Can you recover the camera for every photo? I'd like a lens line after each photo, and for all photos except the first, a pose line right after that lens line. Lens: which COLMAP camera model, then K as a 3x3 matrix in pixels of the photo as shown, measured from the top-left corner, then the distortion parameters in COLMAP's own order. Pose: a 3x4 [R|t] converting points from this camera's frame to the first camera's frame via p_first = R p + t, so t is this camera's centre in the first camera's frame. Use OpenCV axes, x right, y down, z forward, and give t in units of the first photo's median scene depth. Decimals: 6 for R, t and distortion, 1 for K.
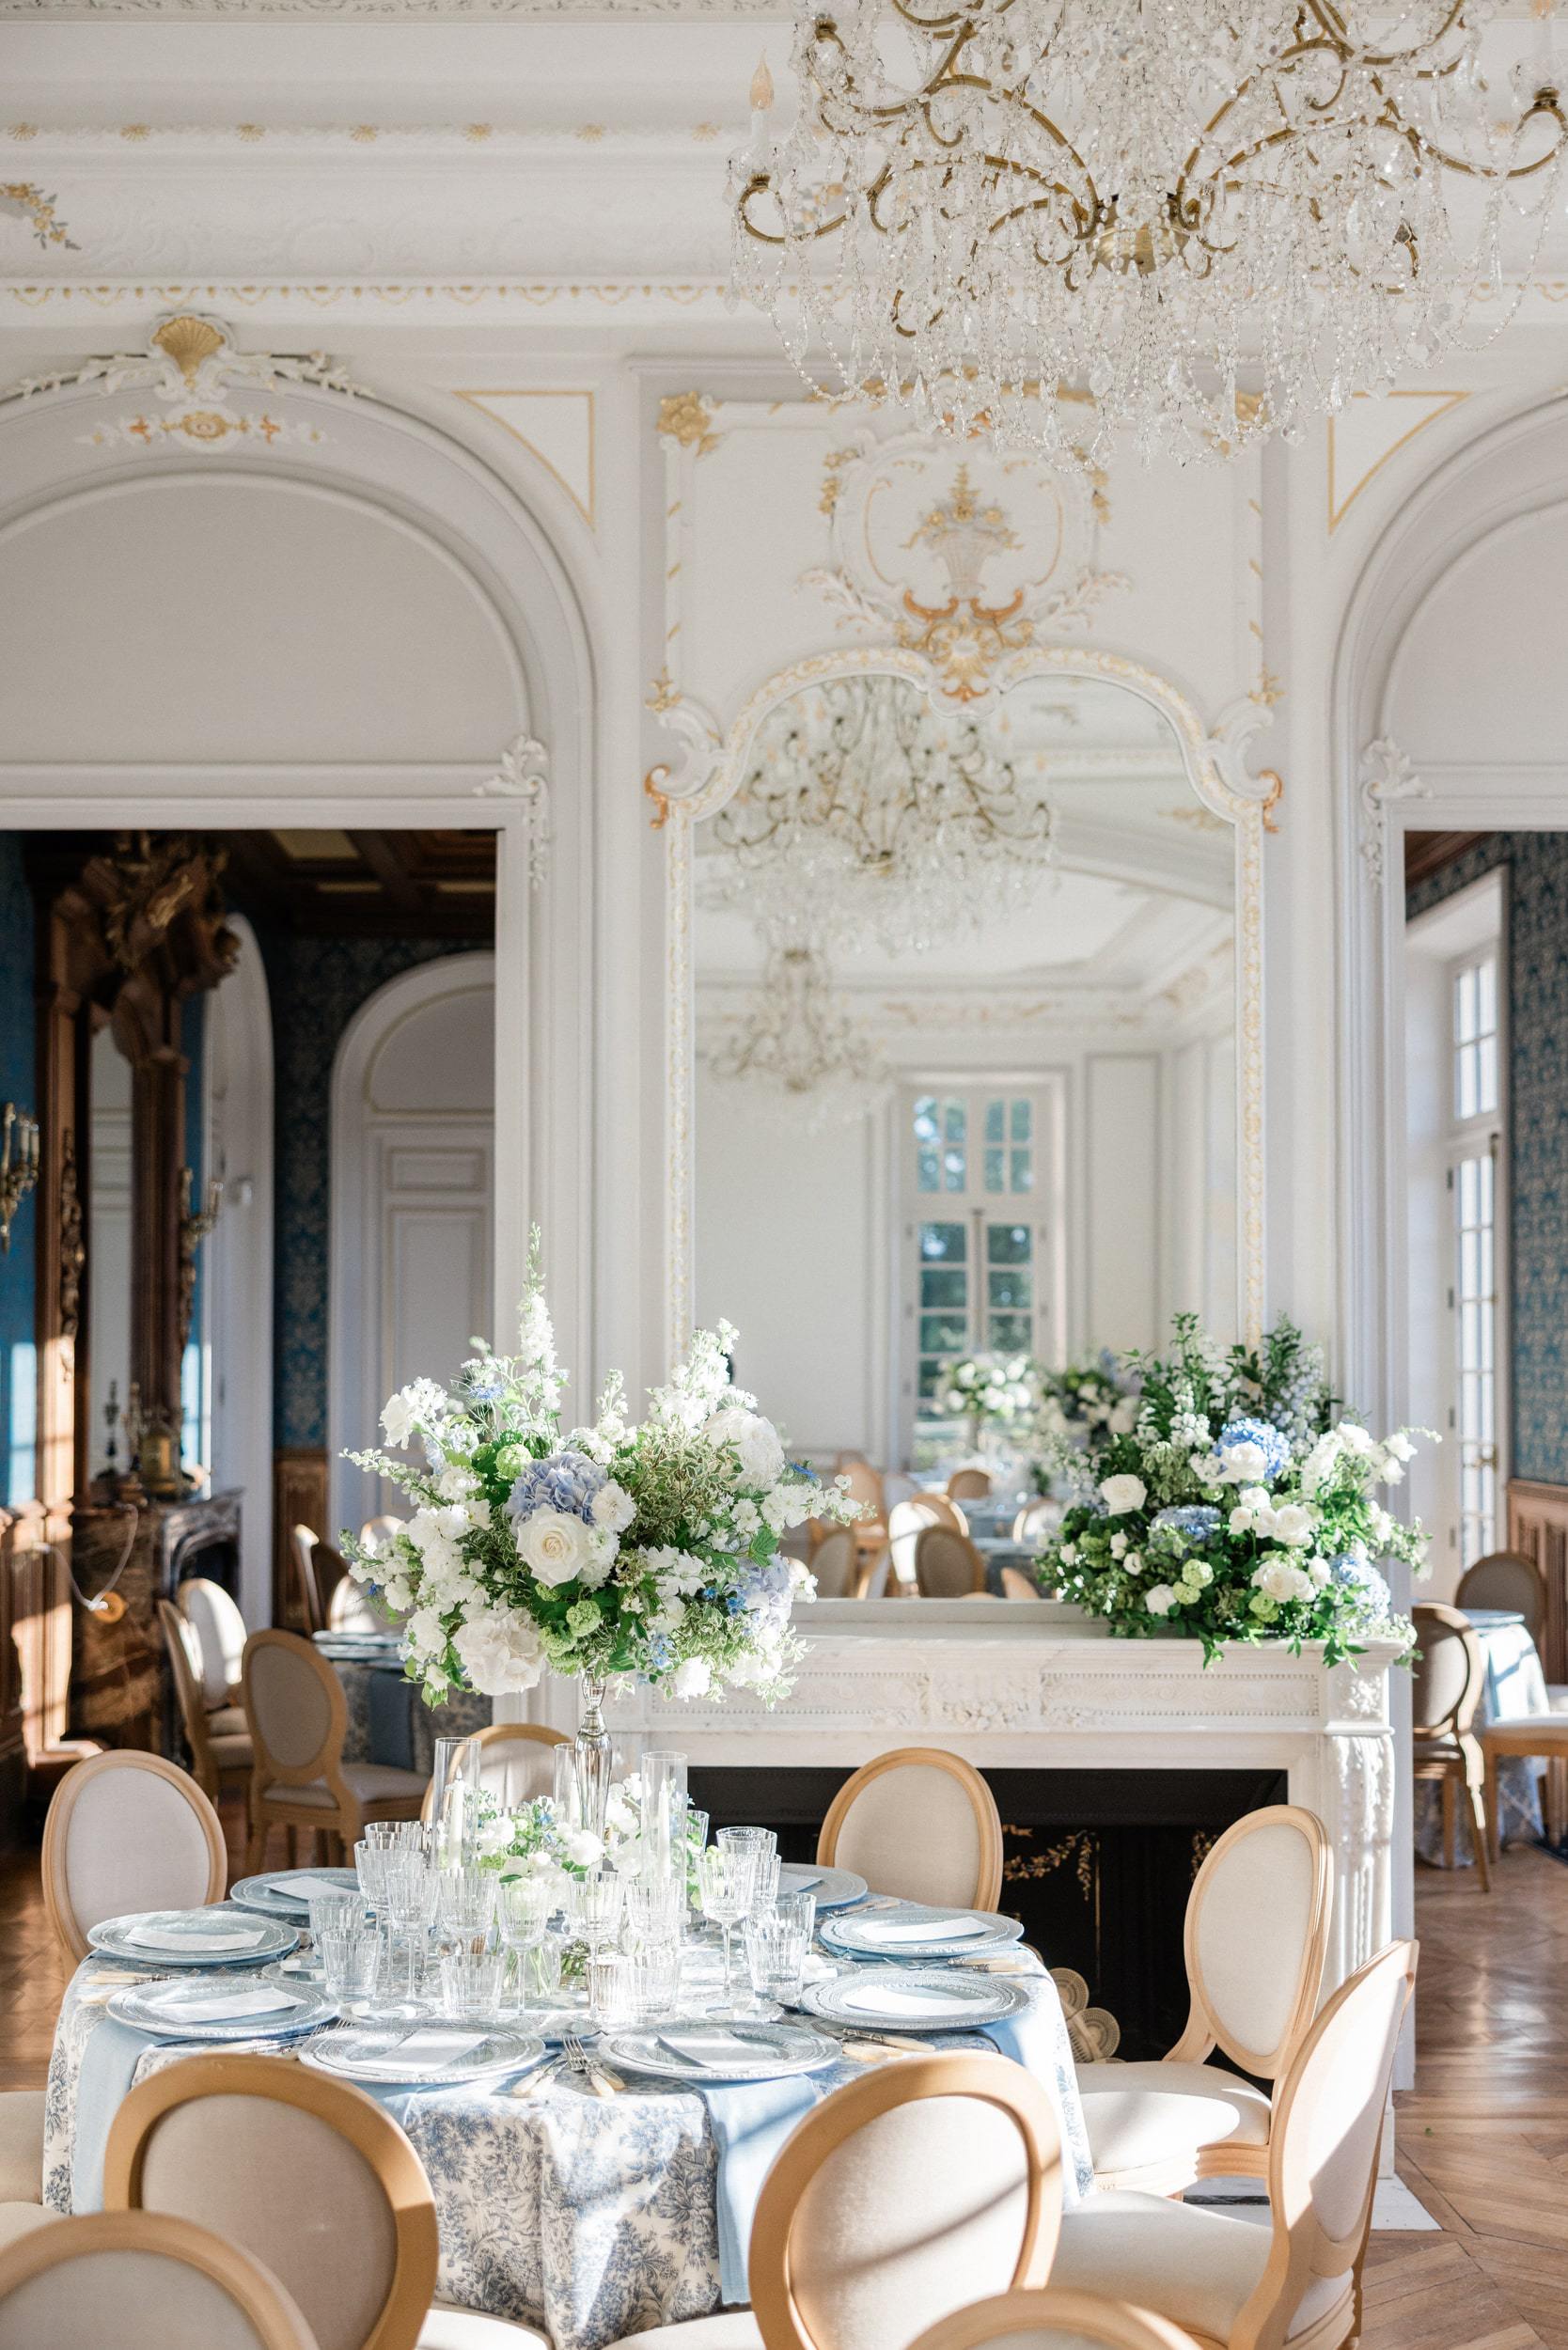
lens RADIAL K [[2371.2, 0, 784.0], [0, 2371.2, 1175.0], [0, 0, 1]] dist [-0.000398, 0.001616]
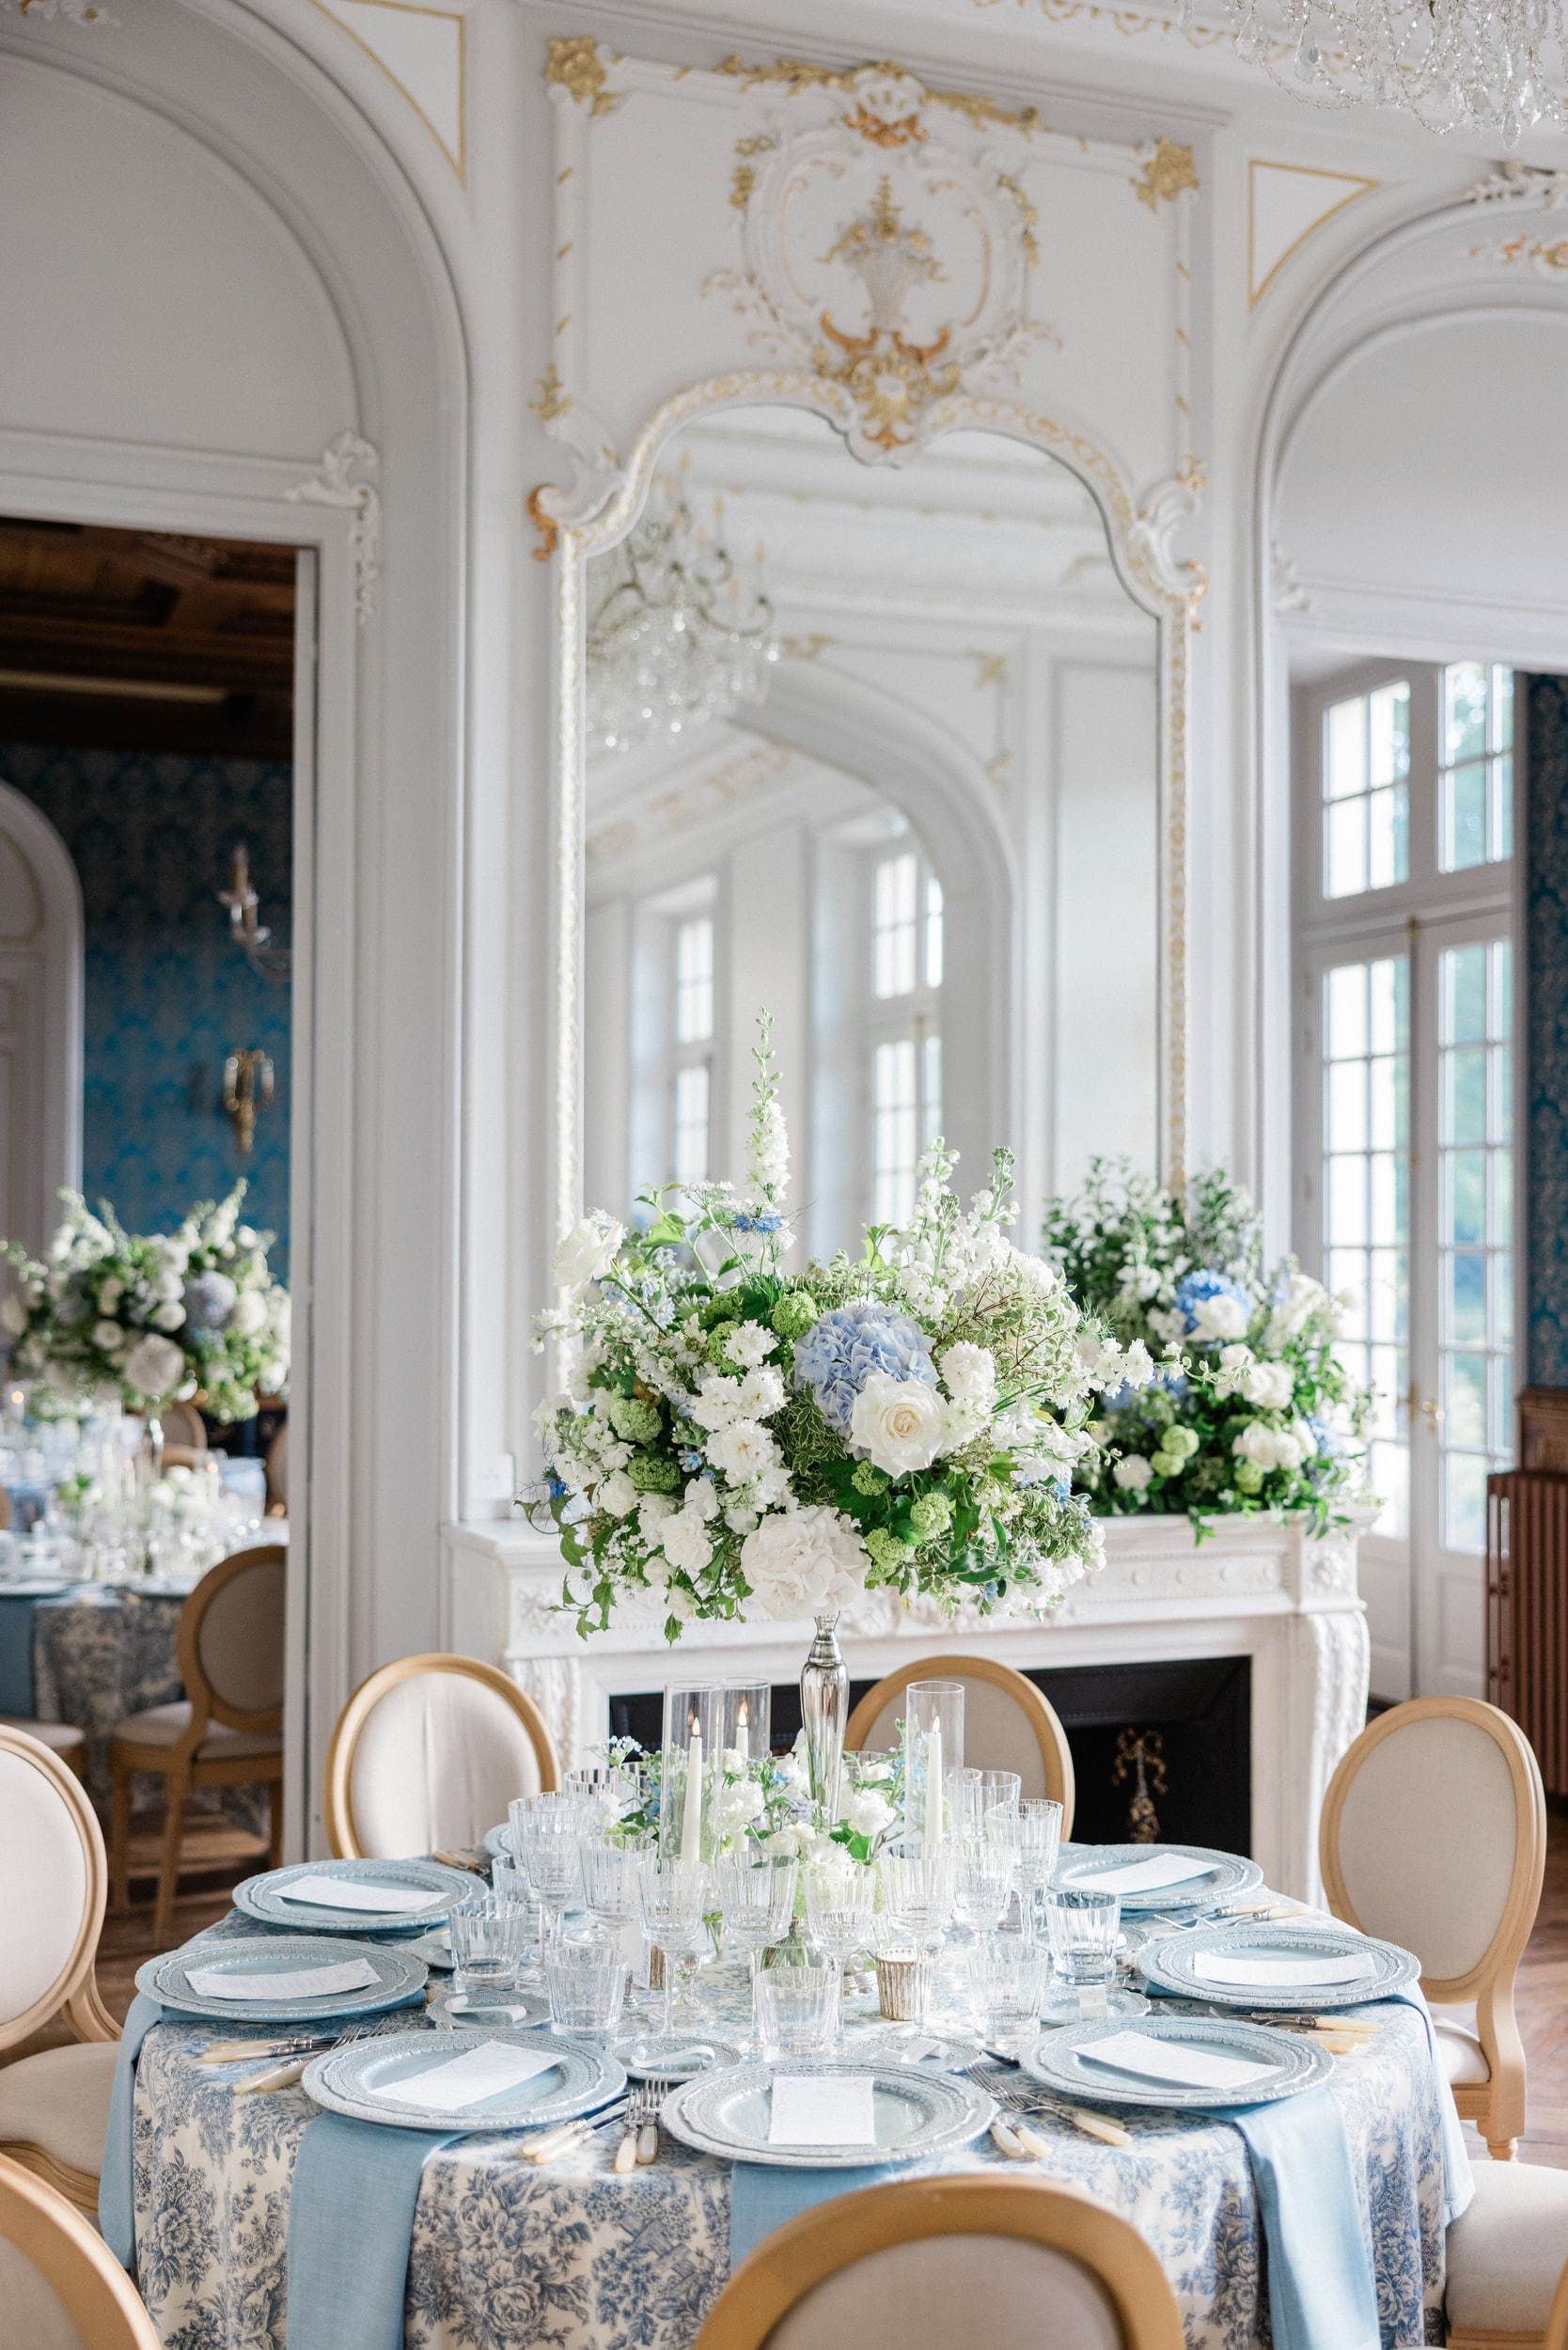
lens RADIAL K [[2390.3, 0, 785.4], [0, 2390.3, 1084.5], [0, 0, 1]] dist [0.002170, 0.001590]
pose [[0.938345, 0.022712, 0.344954, -0.264564], [-0.026836, 0.999614, 0.007183, 0.028789], [-0.344658, -0.015997, 0.938592, 0.194158]]
